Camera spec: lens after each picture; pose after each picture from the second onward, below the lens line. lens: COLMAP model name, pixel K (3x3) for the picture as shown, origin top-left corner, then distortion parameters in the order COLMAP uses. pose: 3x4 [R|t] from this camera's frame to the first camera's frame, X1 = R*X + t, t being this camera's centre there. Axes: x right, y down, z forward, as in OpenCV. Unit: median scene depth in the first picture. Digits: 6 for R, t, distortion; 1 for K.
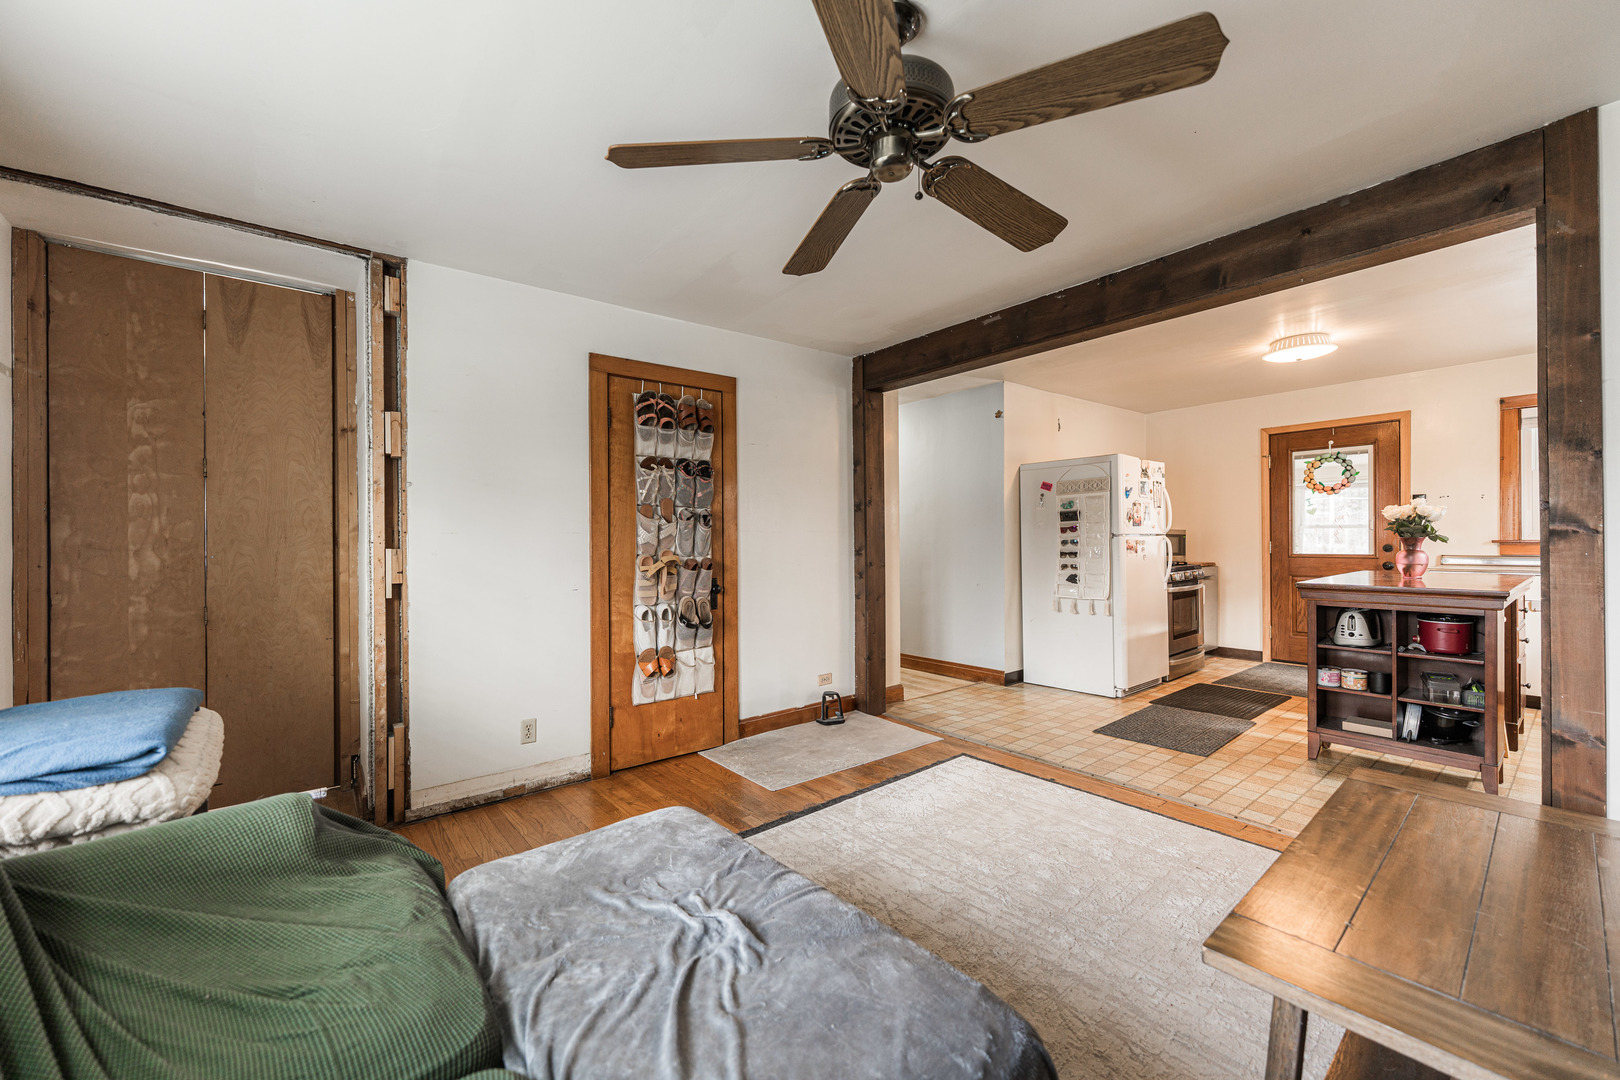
lens RADIAL K [[652.3, 0, 807.5], [0, 652.3, 537.0], [0, 0, 1]] dist [0.009331, -0.000255]
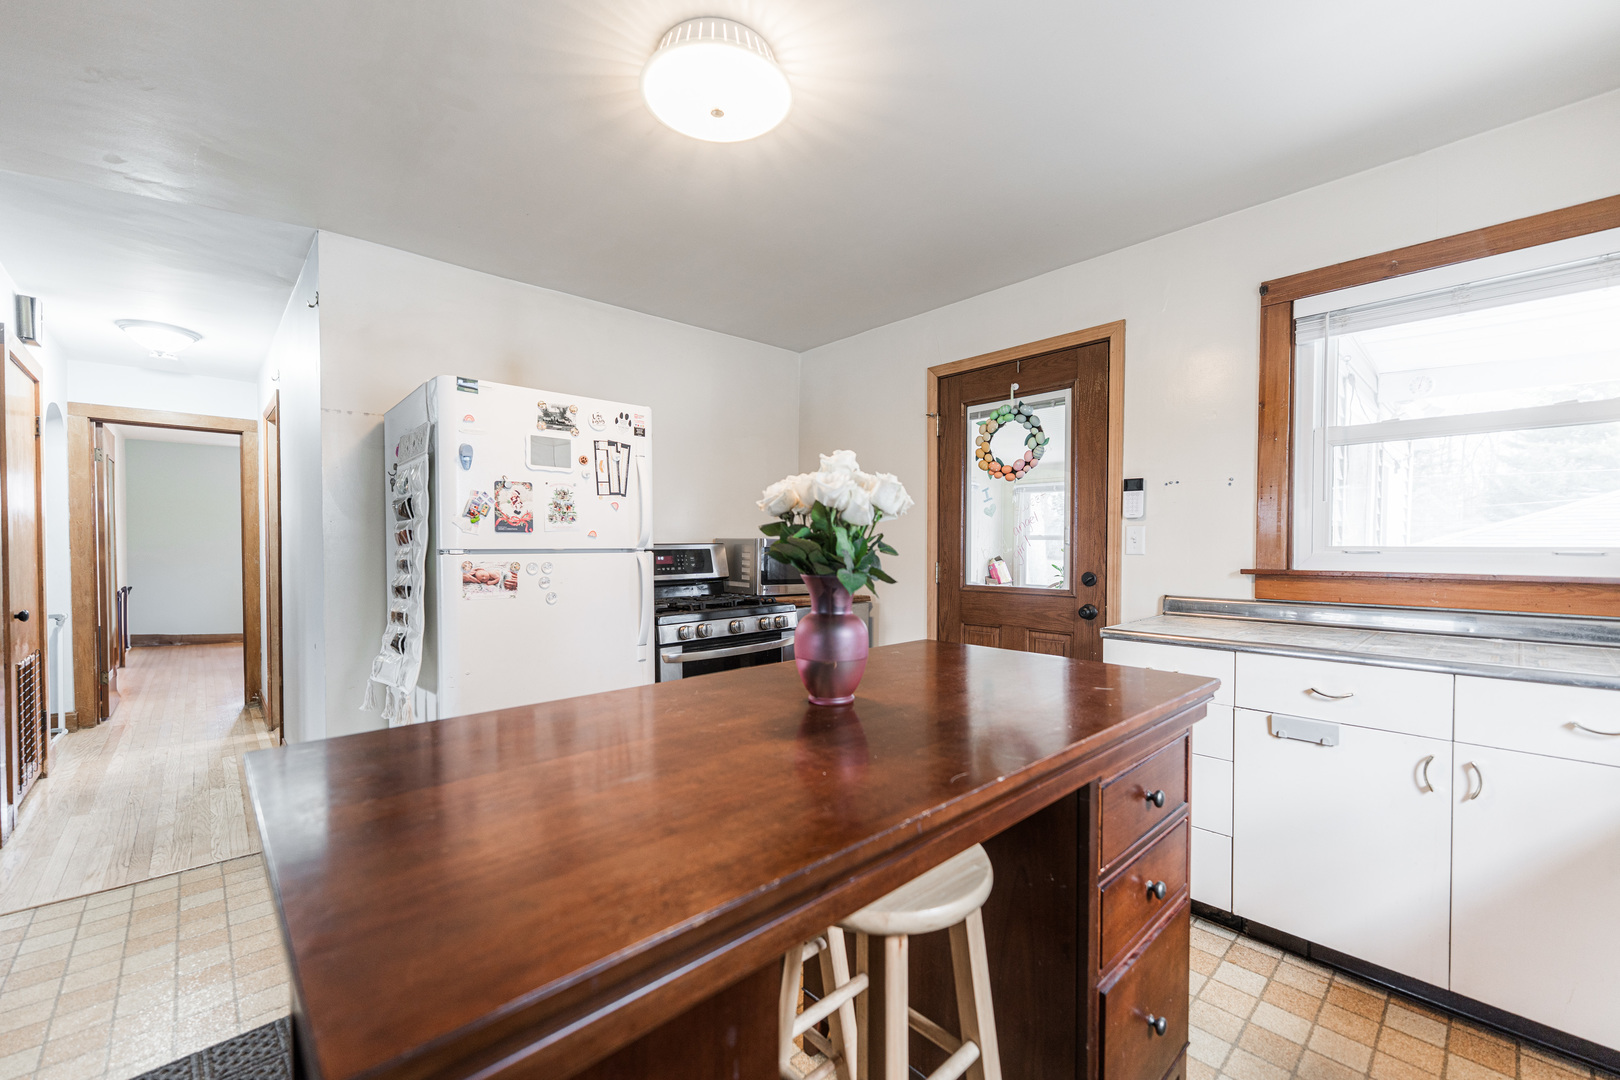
lens RADIAL K [[652.3, 0, 821.0], [0, 652.3, 551.5], [0, 0, 1]] dist [0.009331, -0.000255]
pose [[0.997152, 0.009366, 0.074835, 0.681145], [-0.010267, 0.999879, 0.011662, -0.010924], [-0.074716, -0.012397, 0.997128, 0.526636]]
